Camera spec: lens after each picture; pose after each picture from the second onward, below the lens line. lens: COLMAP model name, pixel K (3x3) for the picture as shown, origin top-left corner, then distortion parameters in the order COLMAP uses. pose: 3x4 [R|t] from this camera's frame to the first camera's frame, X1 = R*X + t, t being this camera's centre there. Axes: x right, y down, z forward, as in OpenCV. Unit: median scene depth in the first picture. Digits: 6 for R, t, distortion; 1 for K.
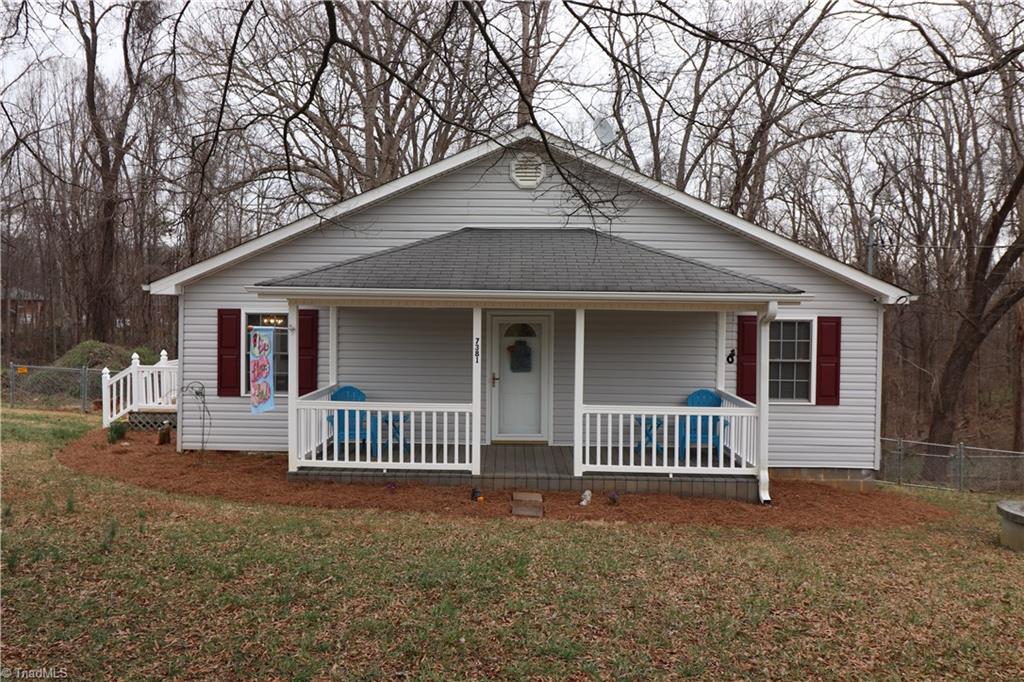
lens RADIAL K [[783.8, 0, 512.8], [0, 783.8, 330.4], [0, 0, 1]] dist [0.001242, 0.002062]
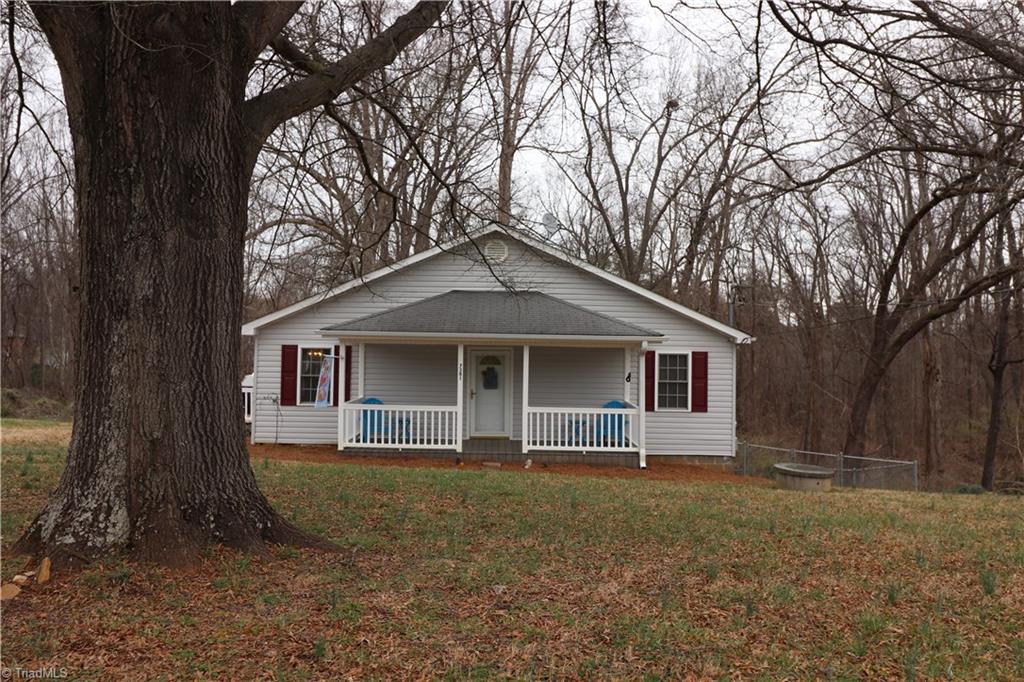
lens RADIAL K [[808.7, 0, 514.2], [0, 808.7, 337.6], [0, 0, 1]] dist [0.010908, 0.006970]
pose [[0.999830, 0.004035, 0.018013, 0.027161], [-0.003319, 0.999212, -0.039562, 0.017398], [-0.018159, 0.039495, 0.999055, -0.515990]]
